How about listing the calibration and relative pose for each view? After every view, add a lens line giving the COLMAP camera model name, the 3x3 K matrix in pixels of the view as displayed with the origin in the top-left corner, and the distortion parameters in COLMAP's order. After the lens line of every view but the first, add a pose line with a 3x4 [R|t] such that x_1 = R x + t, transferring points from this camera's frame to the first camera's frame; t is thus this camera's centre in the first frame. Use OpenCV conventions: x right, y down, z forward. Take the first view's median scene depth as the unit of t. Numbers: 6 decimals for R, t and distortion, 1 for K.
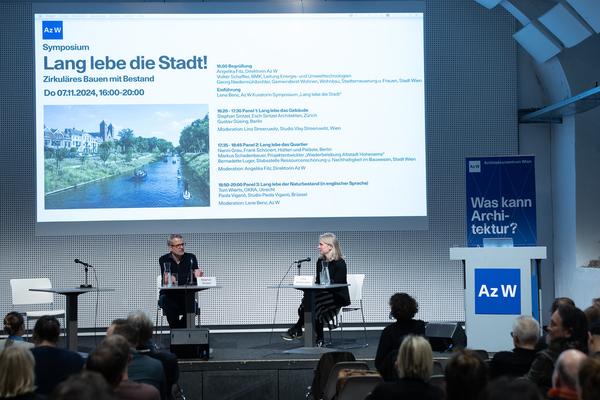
lens RADIAL K [[1524.5, 0, 323.4], [0, 1524.5, 176.4], [0, 0, 1]] dist [0.216664, 0.000000]
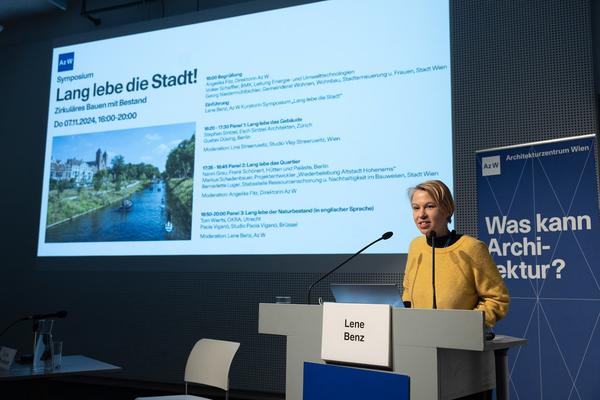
lens RADIAL K [[622.7, 0, 303.1], [0, 622.7, 197.8], [0, 0, 1]] dist [-0.000346, 0.000000]
pose [[0.884137, -0.037814, -0.465695, 0.142524], [-0.009528, 0.995053, -0.098886, 0.030140], [0.467131, 0.091866, 0.879403, 0.725891]]
